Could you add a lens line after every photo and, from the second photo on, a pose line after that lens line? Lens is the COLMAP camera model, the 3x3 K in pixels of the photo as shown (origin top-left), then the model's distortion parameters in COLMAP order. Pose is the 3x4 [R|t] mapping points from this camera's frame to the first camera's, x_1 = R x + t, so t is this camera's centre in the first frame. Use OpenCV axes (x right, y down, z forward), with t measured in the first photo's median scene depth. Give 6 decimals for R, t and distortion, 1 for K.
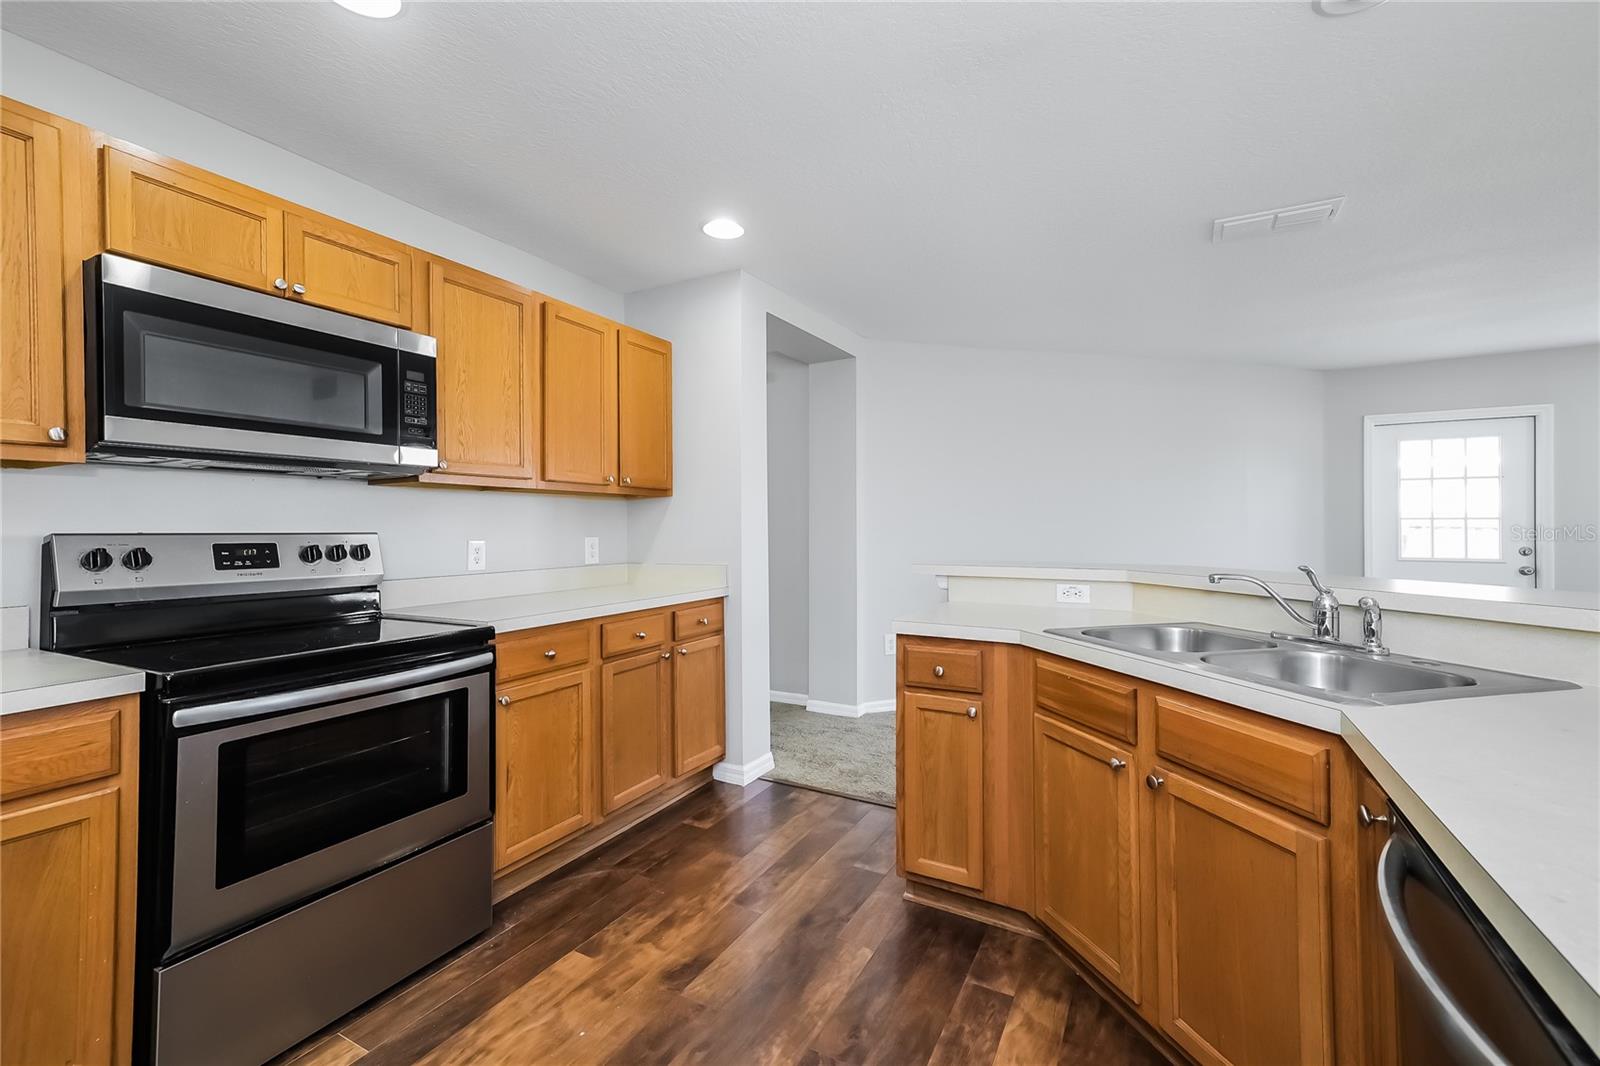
lens RADIAL K [[674.5, 0, 794.4], [0, 674.5, 530.8], [0, 0, 1]] dist [0.003952, 0.000167]
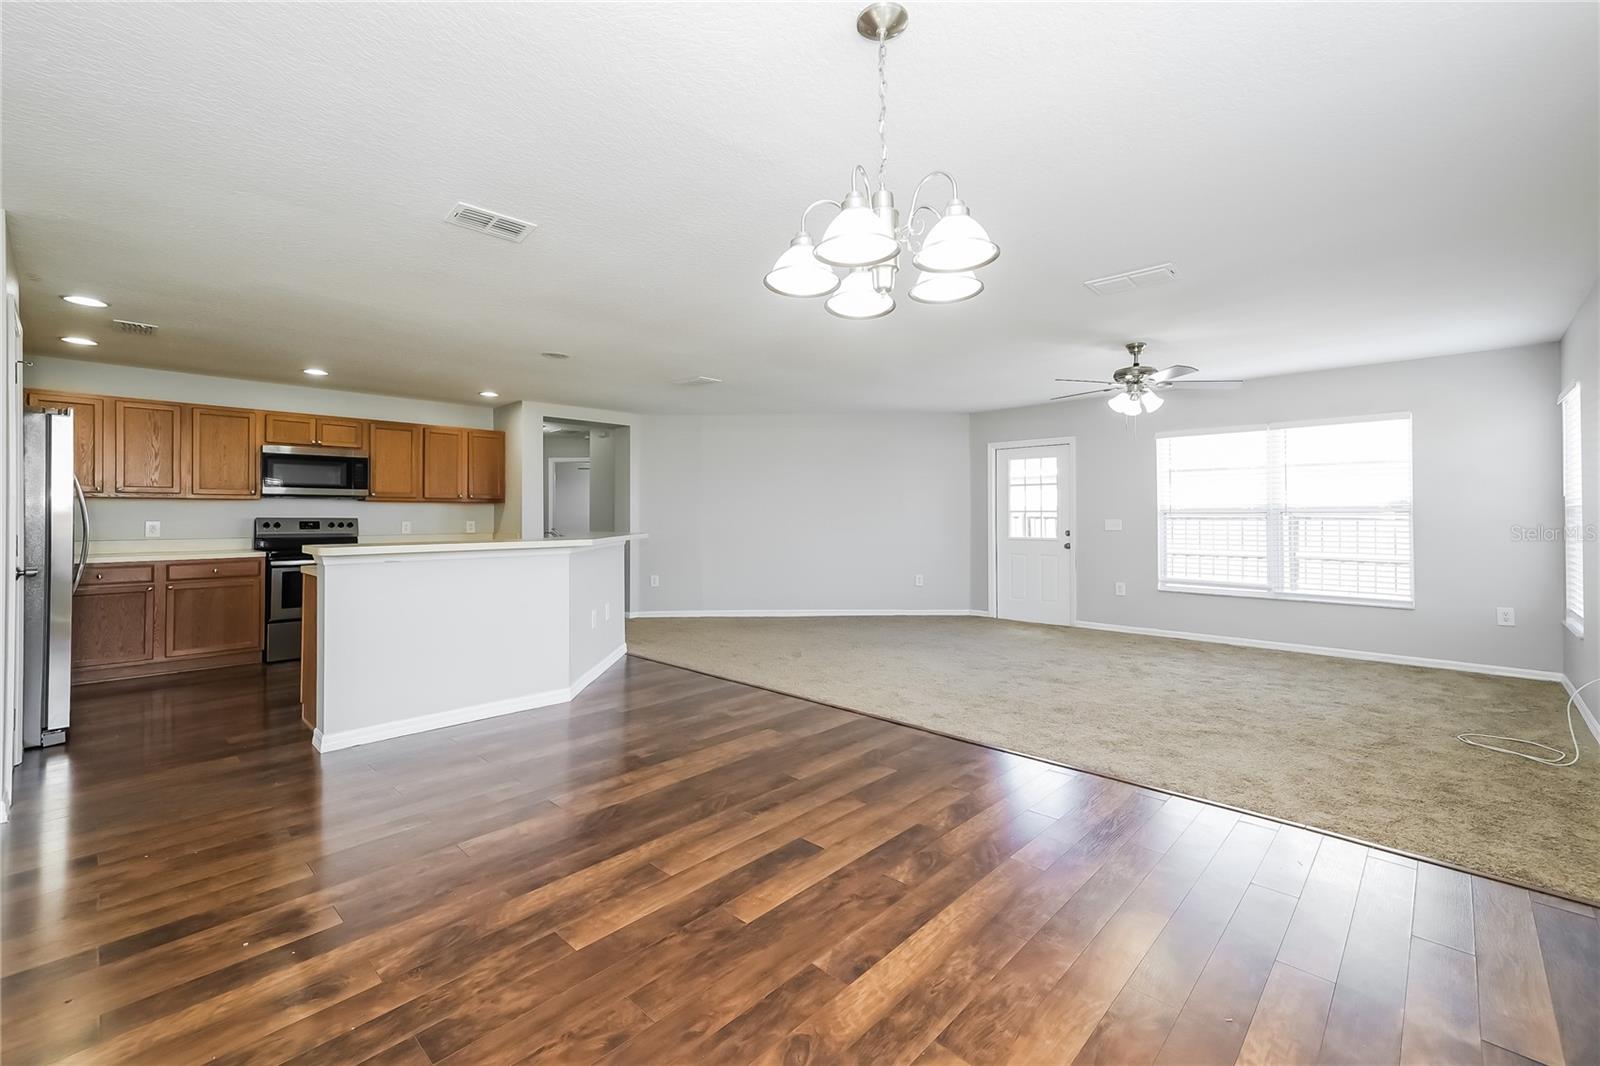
lens RADIAL K [[674.5, 0, 807.4], [0, 674.5, 519.9], [0, 0, 1]] dist [0.003952, 0.000167]
pose [[0.966610, 0.002854, -0.256235, 2.211080], [-0.003065, 0.999995, -0.000422, 0.006134], [0.256232, 0.001193, 0.966614, -1.435204]]
